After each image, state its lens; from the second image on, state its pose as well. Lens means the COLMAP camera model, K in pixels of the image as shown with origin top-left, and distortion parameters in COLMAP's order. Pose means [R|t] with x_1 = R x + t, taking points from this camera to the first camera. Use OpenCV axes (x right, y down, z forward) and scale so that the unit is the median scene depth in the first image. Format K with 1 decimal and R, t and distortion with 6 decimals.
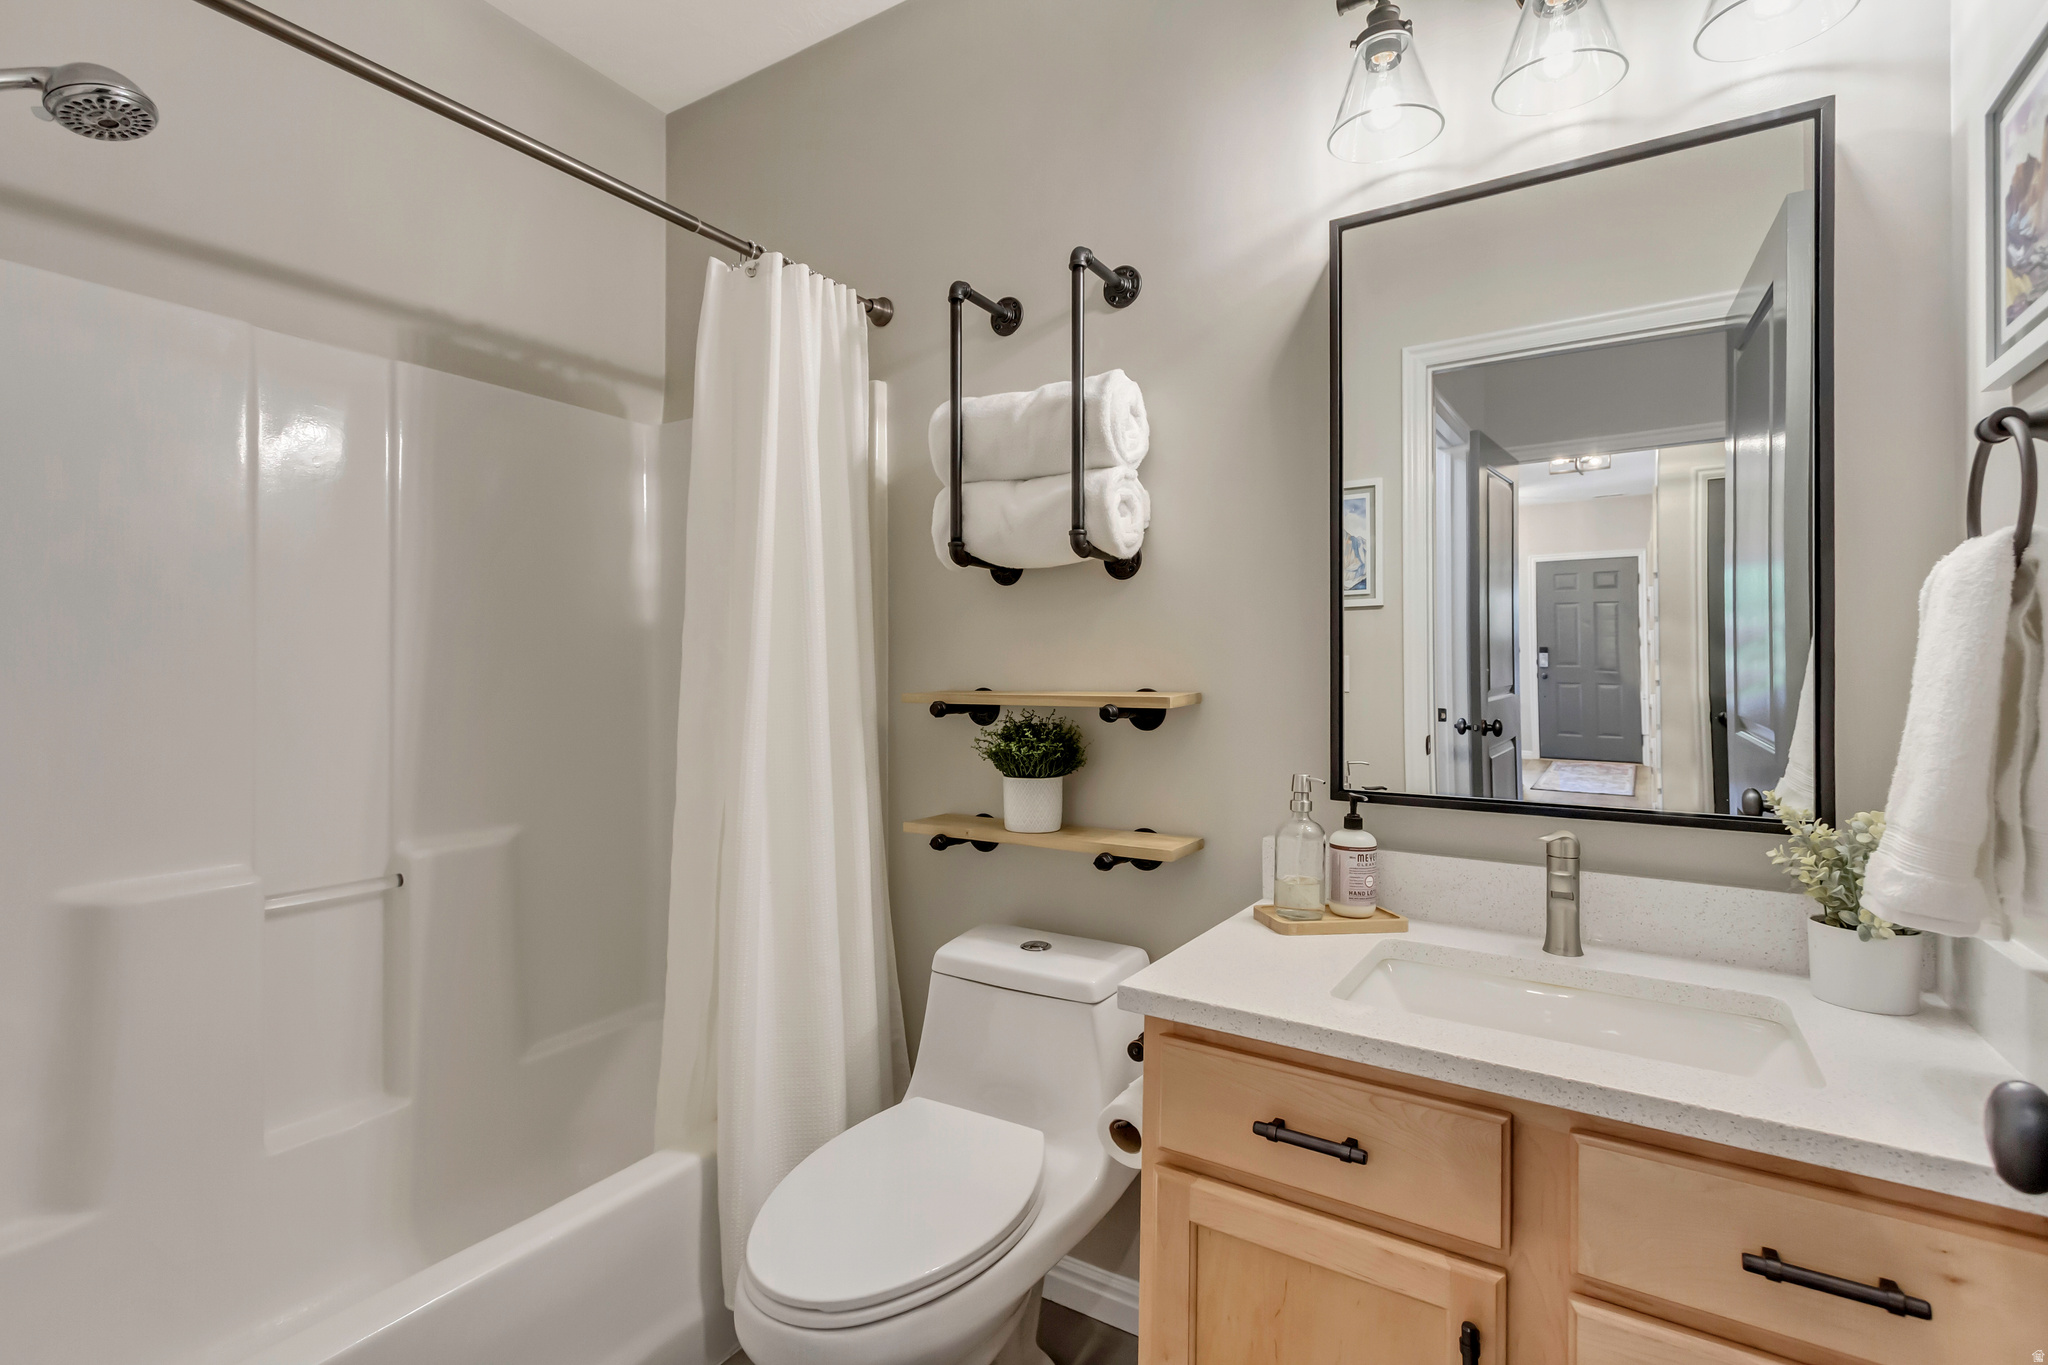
lens RADIAL K [[944.7, 0, 1024.0], [0, 944.7, 682.5], [0, 0, 1]] dist [0.009891, -0.002705]
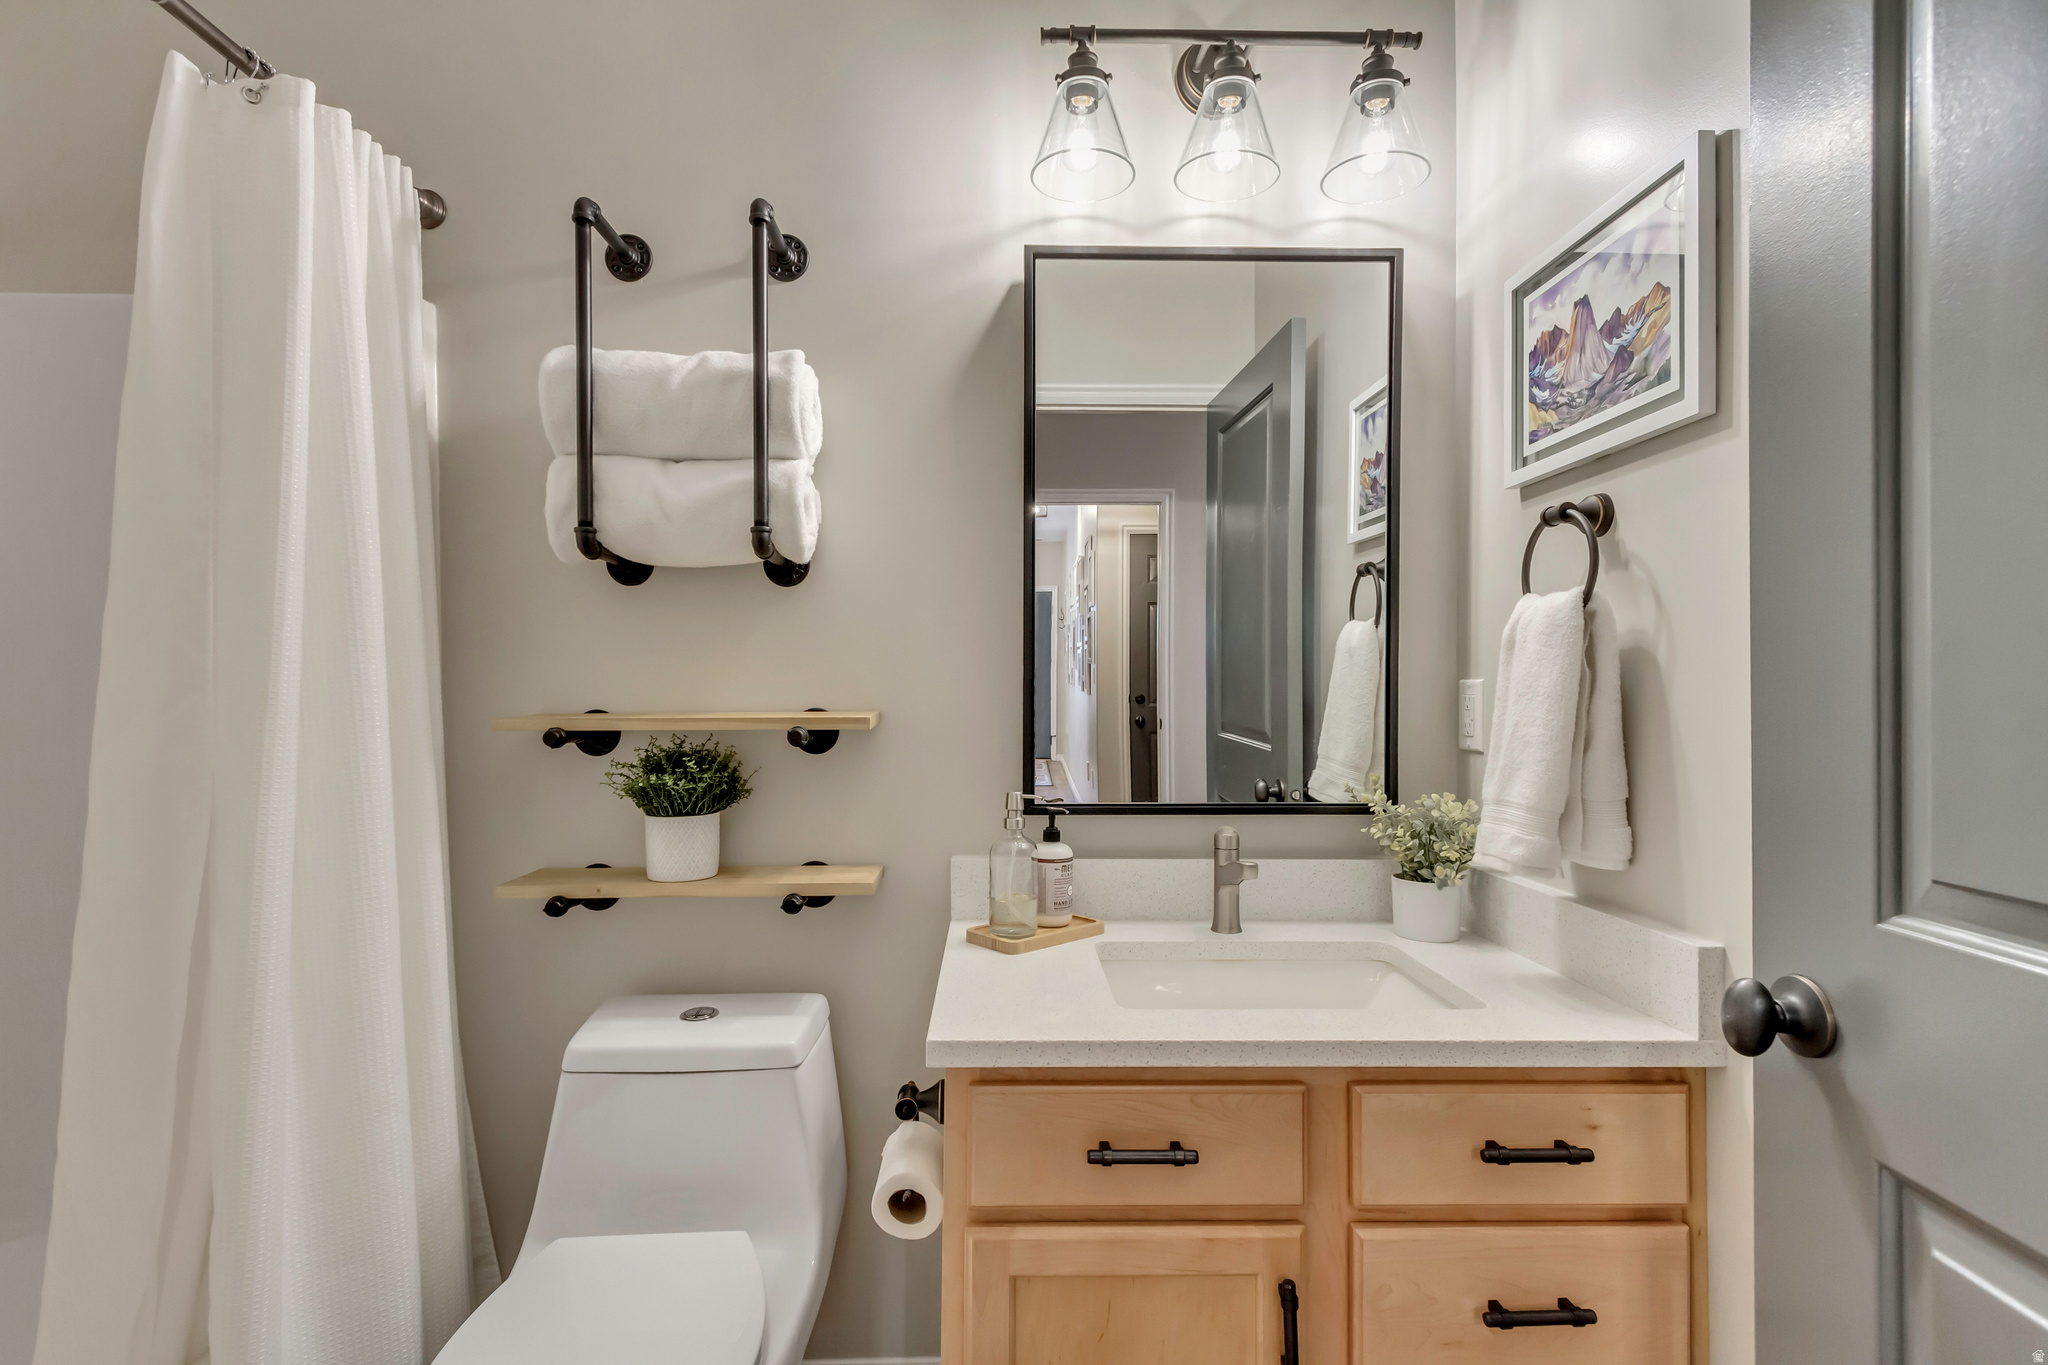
lens RADIAL K [[944.7, 0, 1022.2], [0, 944.7, 698.3], [0, 0, 1]] dist [0.008696, -0.000817]
pose [[0.834595, -0.008949, 0.550792, -0.225933], [0.008141, 0.999959, 0.003911, -0.004991], [-0.550804, 0.001221, 0.834633, 0.144679]]
